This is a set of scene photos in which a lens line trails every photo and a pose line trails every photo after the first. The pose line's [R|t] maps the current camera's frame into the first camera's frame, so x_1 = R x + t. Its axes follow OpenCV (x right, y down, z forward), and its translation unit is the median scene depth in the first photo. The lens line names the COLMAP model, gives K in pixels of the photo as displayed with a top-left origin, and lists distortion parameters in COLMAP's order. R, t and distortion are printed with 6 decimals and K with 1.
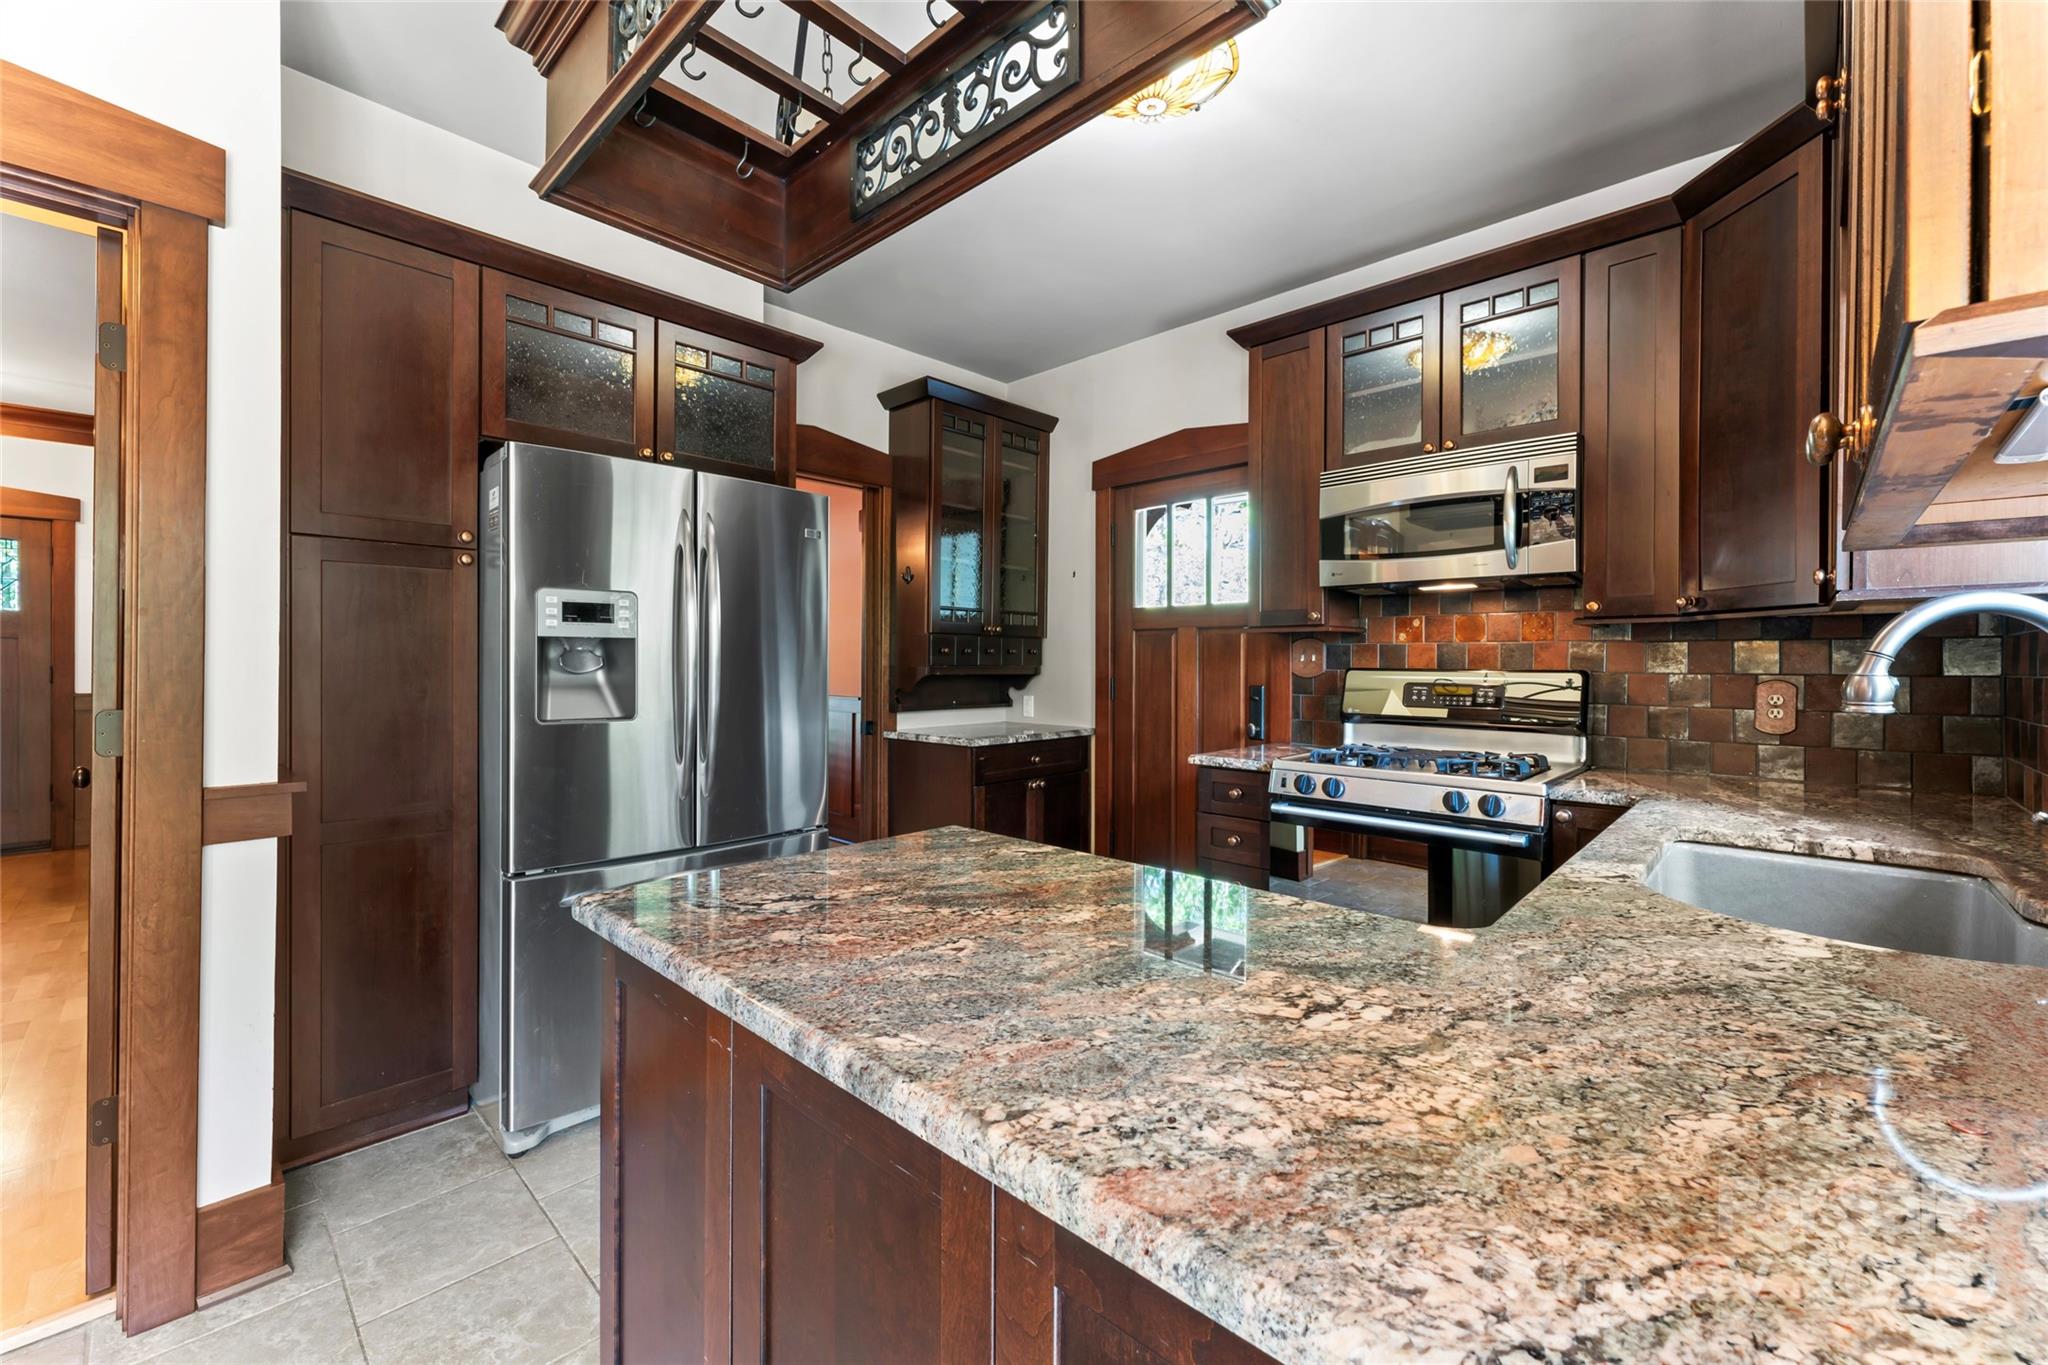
lens RADIAL K [[827.4, 0, 1014.4], [0, 827.4, 670.4], [0, 0, 1]] dist [-0.007185, 0.001235]
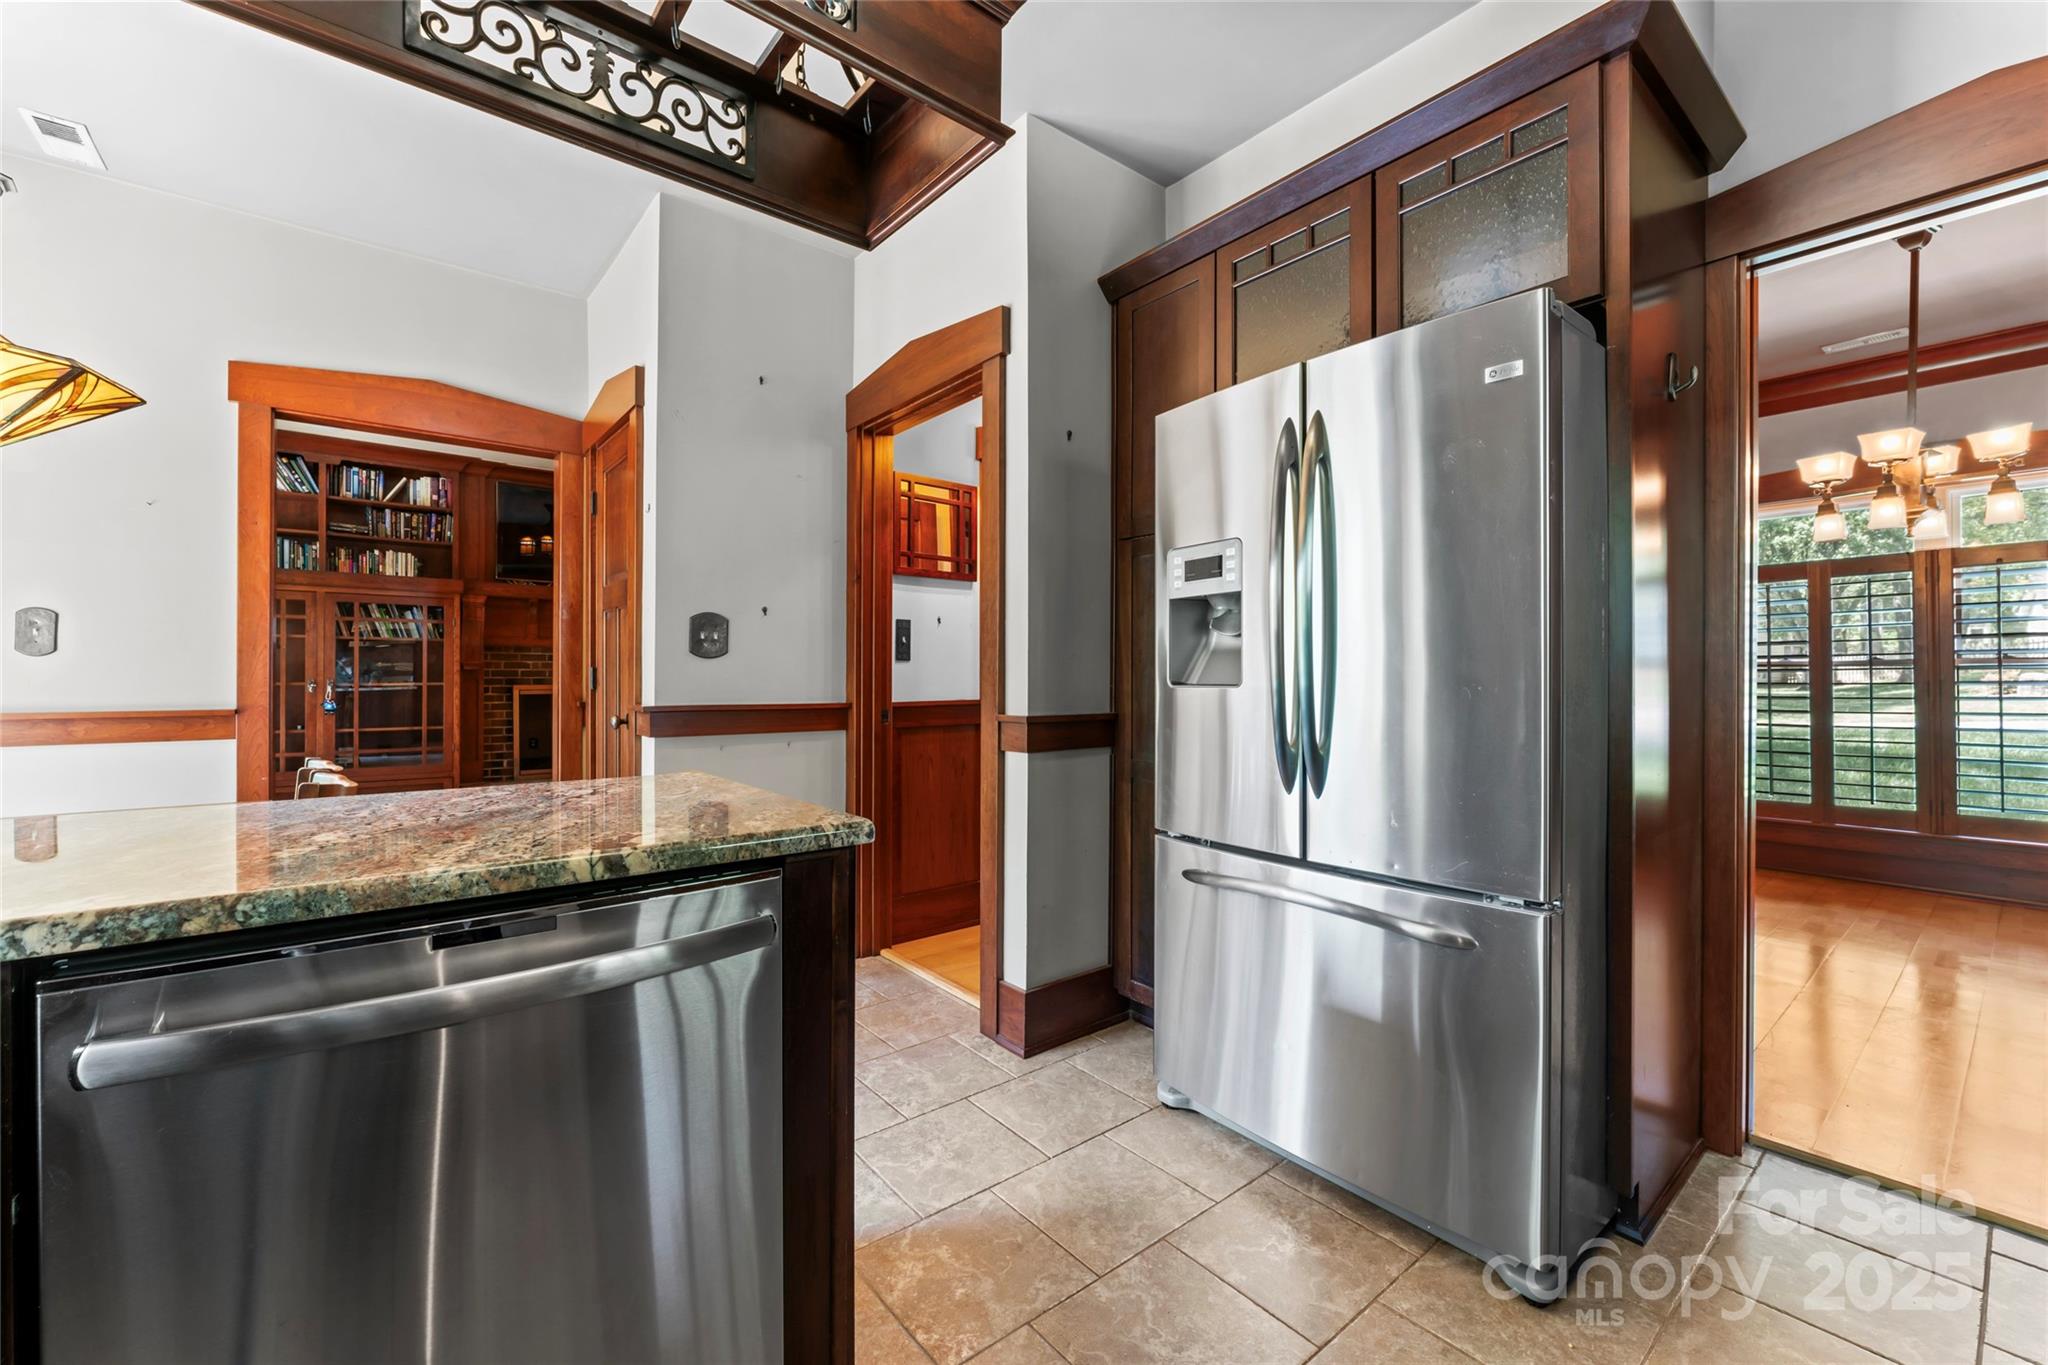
lens RADIAL K [[827.4, 0, 1033.5], [0, 827.4, 676.5], [0, 0, 1]] dist [-0.007185, 0.001235]
pose [[-0.119377, -0.006959, -0.992825, 0.347443], [-0.008577, 0.999945, -0.005977, 0.047157], [0.992812, 0.007802, -0.119430, 0.737394]]
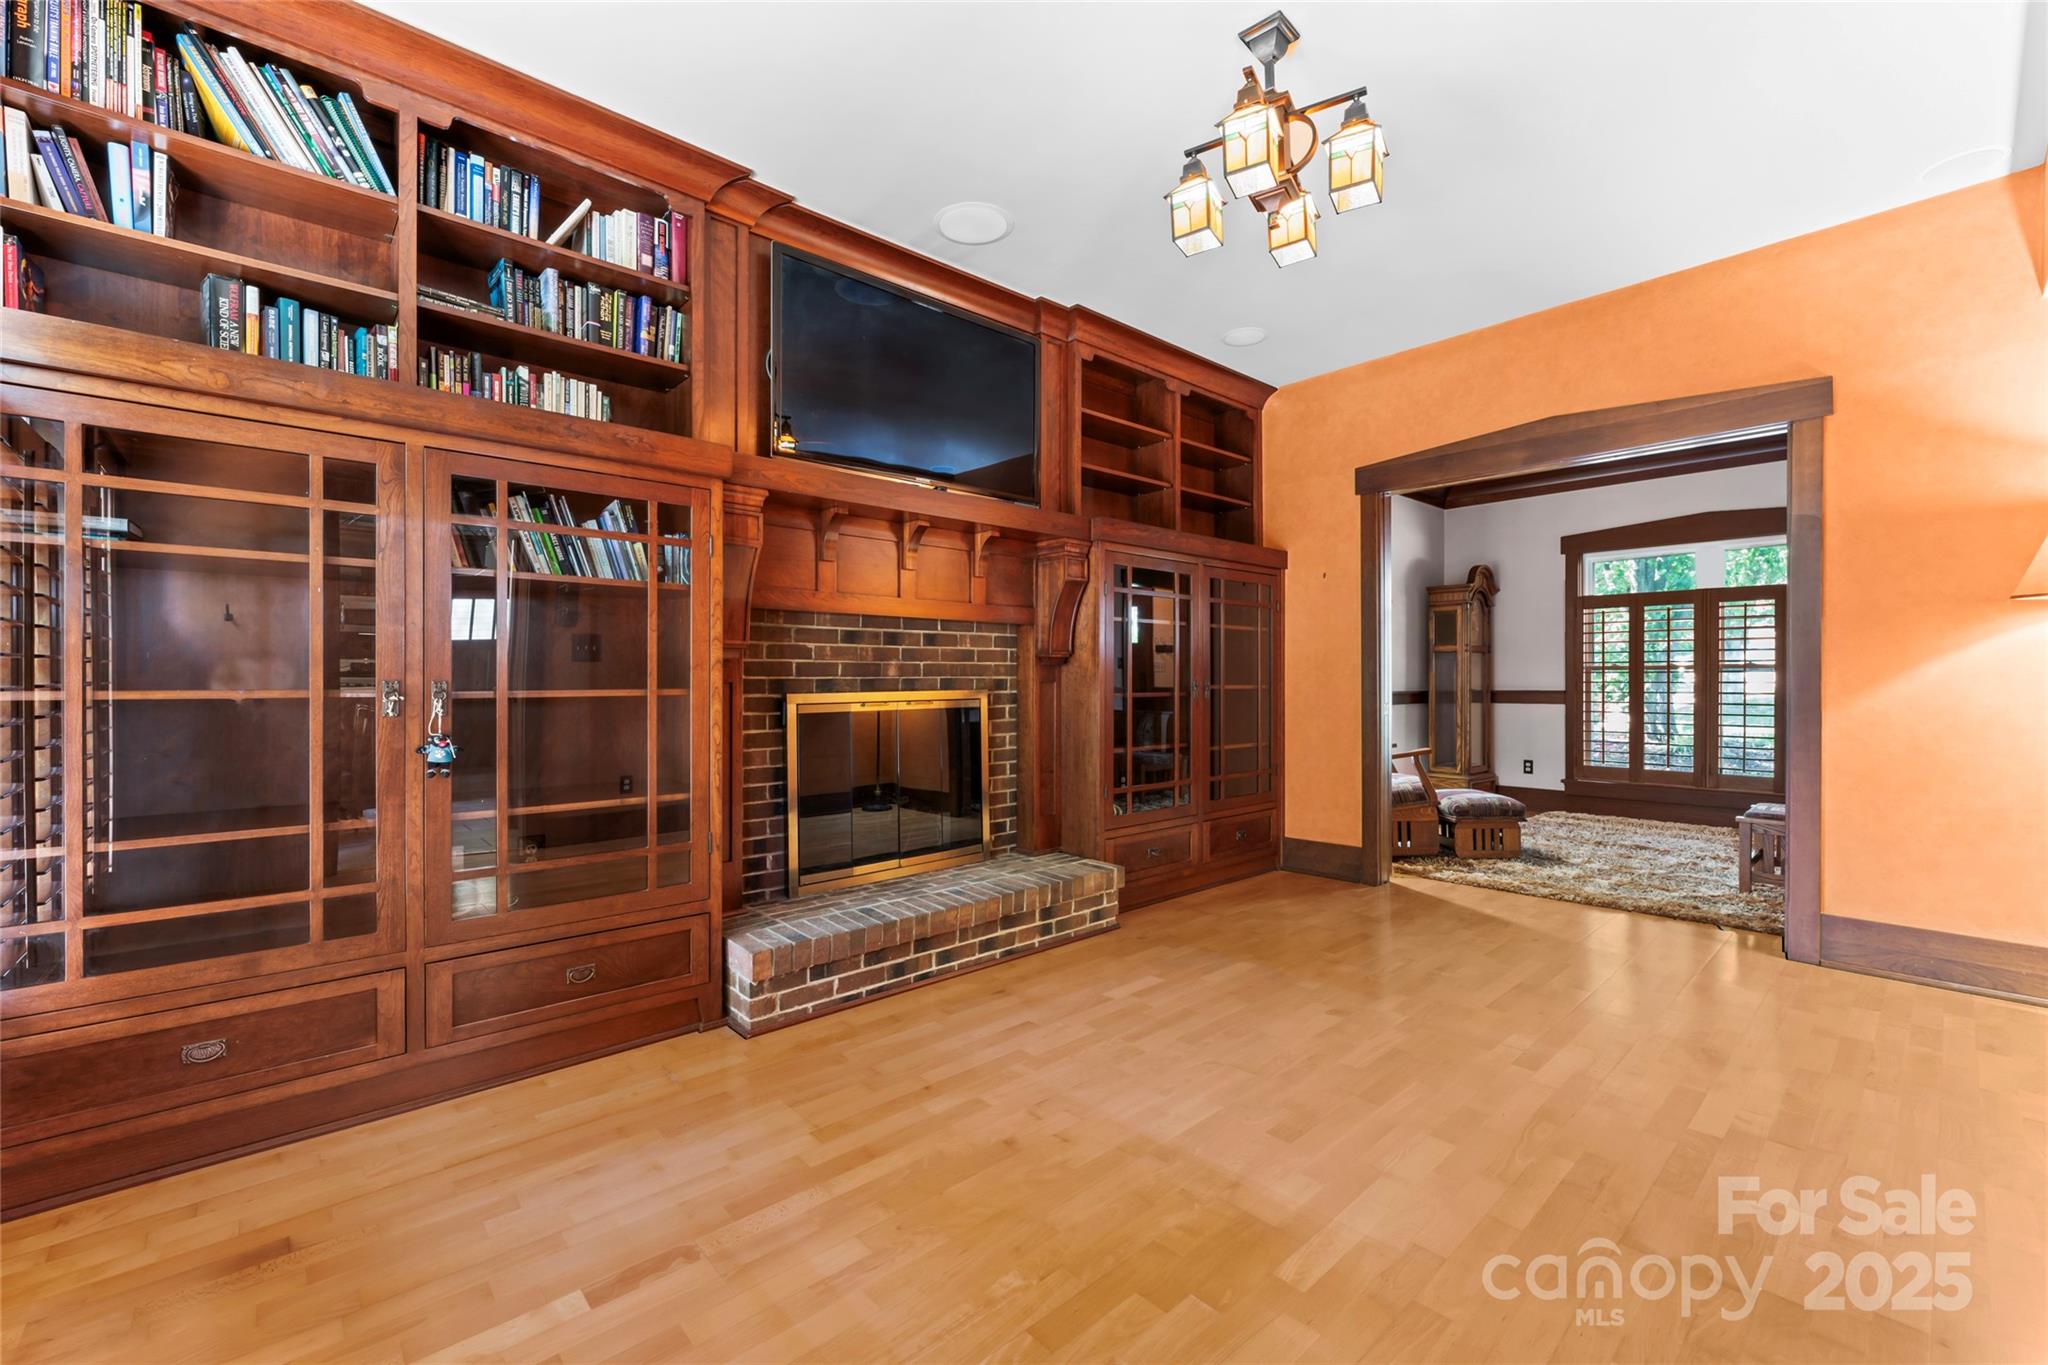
lens RADIAL K [[827.4, 0, 1012.2], [0, 827.4, 682.1], [0, 0, 1]] dist [-0.007185, 0.001235]
pose [[-0.064041, -0.001875, -0.997945, -0.759439], [-0.006240, 0.999979, -0.001478, 0.055481], [0.997928, 0.006133, -0.064052, -0.679099]]
